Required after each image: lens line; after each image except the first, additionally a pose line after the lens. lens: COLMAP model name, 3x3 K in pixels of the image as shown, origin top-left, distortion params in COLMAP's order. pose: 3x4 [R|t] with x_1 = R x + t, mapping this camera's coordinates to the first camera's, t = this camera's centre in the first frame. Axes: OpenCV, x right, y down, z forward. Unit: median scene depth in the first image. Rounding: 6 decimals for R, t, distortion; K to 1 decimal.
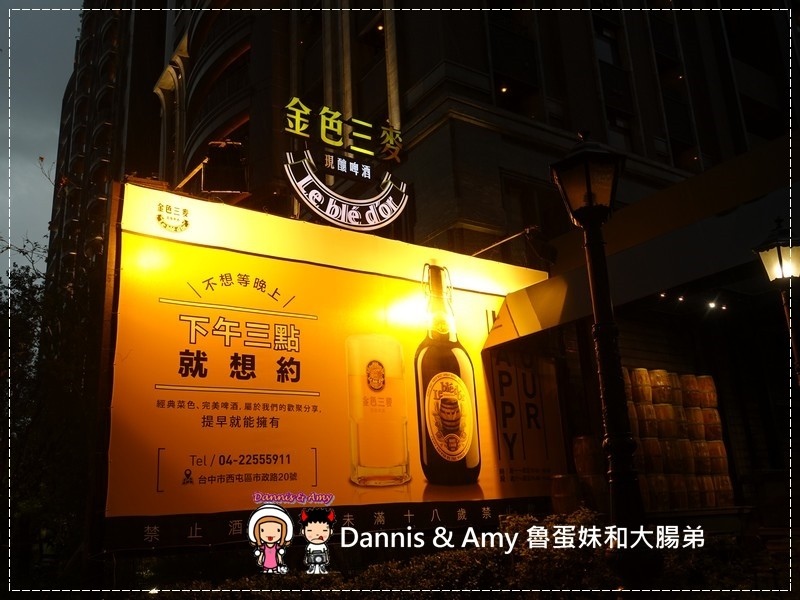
lens RADIAL K [[712.2, 0, 400.0], [0, 712.2, 300.0], [0, 0, 1]] dist [0.008441, 0.001143]
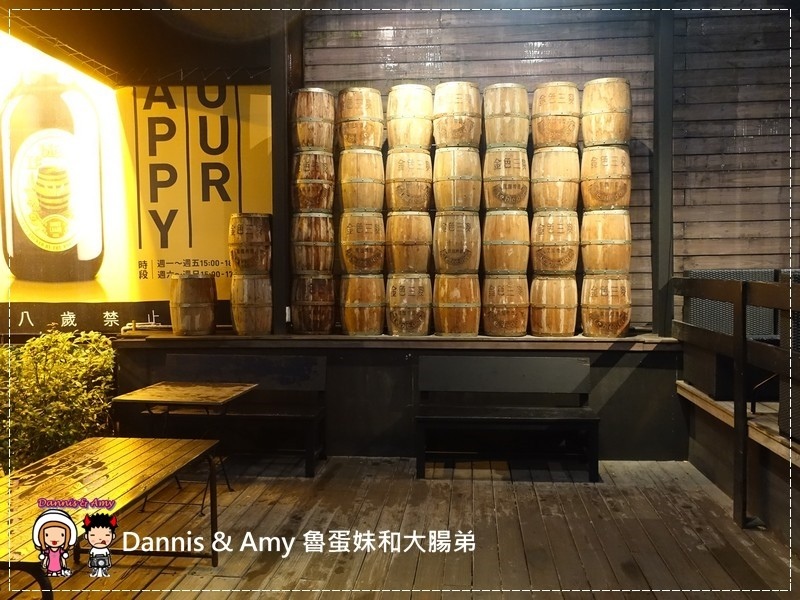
lens RADIAL K [[712.2, 0, 400.0], [0, 712.2, 300.0], [0, 0, 1]] dist [0.008441, 0.001143]
pose [[0.775215, 0.080736, -0.626517, 0.766787], [0.152899, 0.938327, 0.310105, 0.089722], [0.612914, -0.336192, 0.715061, 0.617900]]
